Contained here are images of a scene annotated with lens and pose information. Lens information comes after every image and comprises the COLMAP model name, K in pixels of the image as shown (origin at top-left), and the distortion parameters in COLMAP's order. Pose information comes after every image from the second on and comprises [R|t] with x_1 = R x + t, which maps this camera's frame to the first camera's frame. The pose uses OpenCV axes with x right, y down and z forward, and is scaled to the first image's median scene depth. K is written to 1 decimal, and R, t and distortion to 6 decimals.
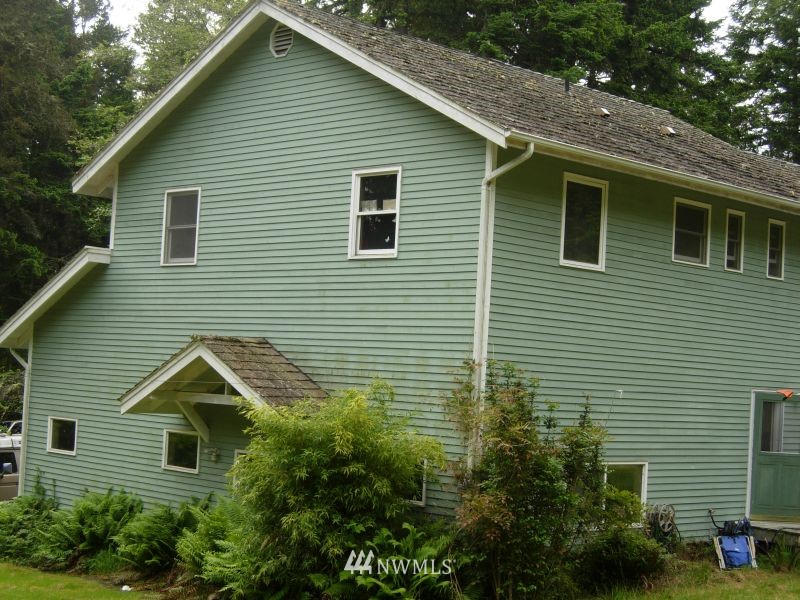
lens RADIAL K [[1392.8, 0, 400.4], [0, 1392.8, 302.5], [0, 0, 1]] dist [-0.078147, 0.000000]
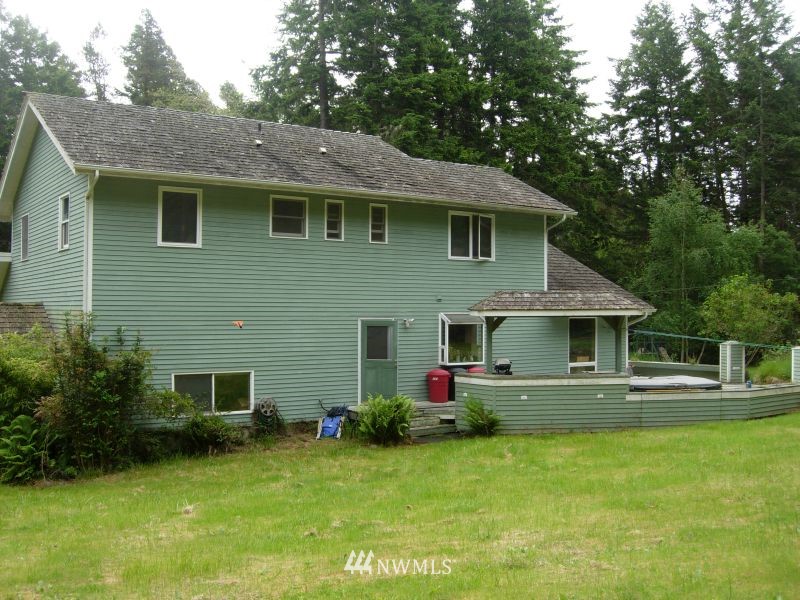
lens RADIAL K [[849.3, 0, 397.8], [0, 849.3, 298.7], [0, 0, 1]] dist [-0.162482, 0.000000]
pose [[0.985084, -0.056899, -0.162392, 0.462980], [0.062083, 0.997705, 0.027027, 0.020303], [0.160482, -0.036705, 0.986356, 0.109193]]
